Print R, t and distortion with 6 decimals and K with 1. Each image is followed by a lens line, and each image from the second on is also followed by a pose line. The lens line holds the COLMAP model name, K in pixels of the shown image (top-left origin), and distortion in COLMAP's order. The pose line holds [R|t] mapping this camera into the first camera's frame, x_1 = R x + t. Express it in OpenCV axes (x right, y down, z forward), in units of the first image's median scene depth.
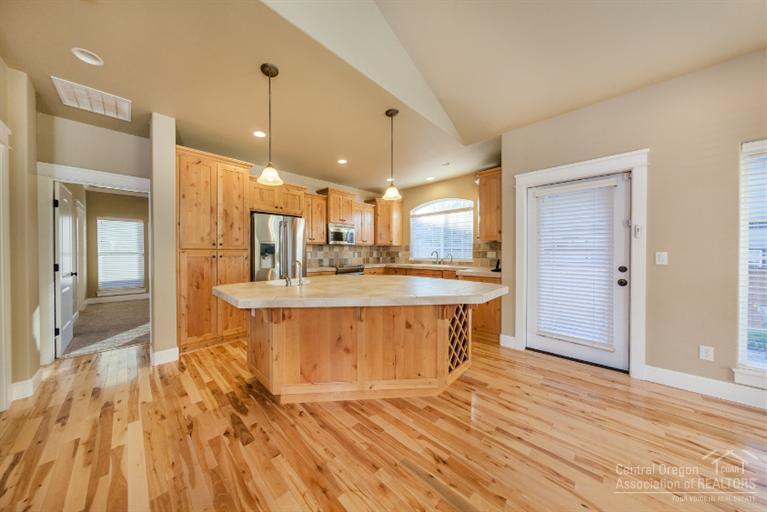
lens RADIAL K [[233.7, 0, 326.2], [0, 233.7, 252.8], [0, 0, 1]] dist [-0.003650, -0.000115]
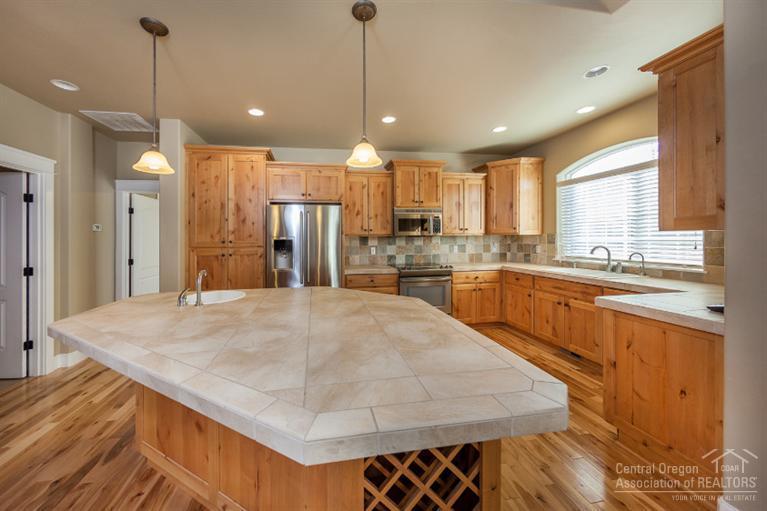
lens RADIAL K [[247.7, 0, 354.9], [0, 247.7, 240.2], [0, 0, 1]] dist [0.008004, -0.000321]
pose [[0.848797, -0.003102, -0.528710, 0.509789], [0.006230, 0.999972, 0.004135, -0.044967], [0.528682, -0.006803, 0.848793, 0.434280]]
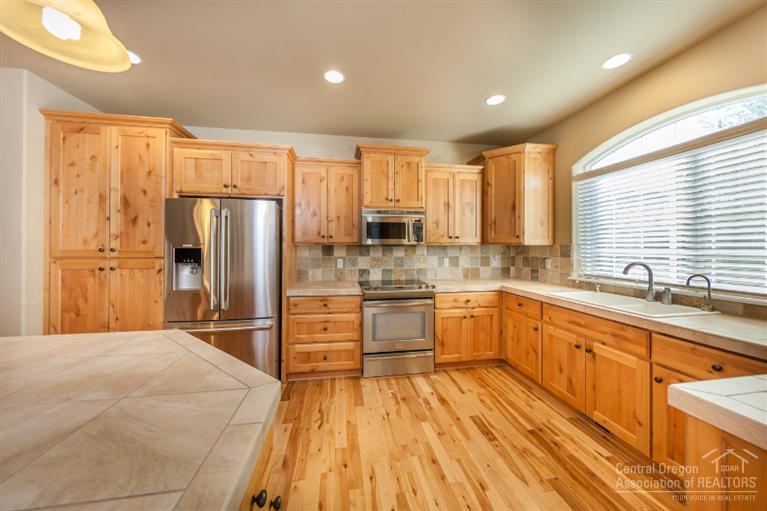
lens RADIAL K [[247.7, 0, 373.2], [0, 247.7, 245.5], [0, 0, 1]] dist [0.008004, -0.000321]
pose [[0.856102, -0.001778, -0.516804, 0.547210], [-0.004986, 0.999919, -0.011699, -0.045878], [0.516783, 0.012592, 0.856024, 0.804117]]
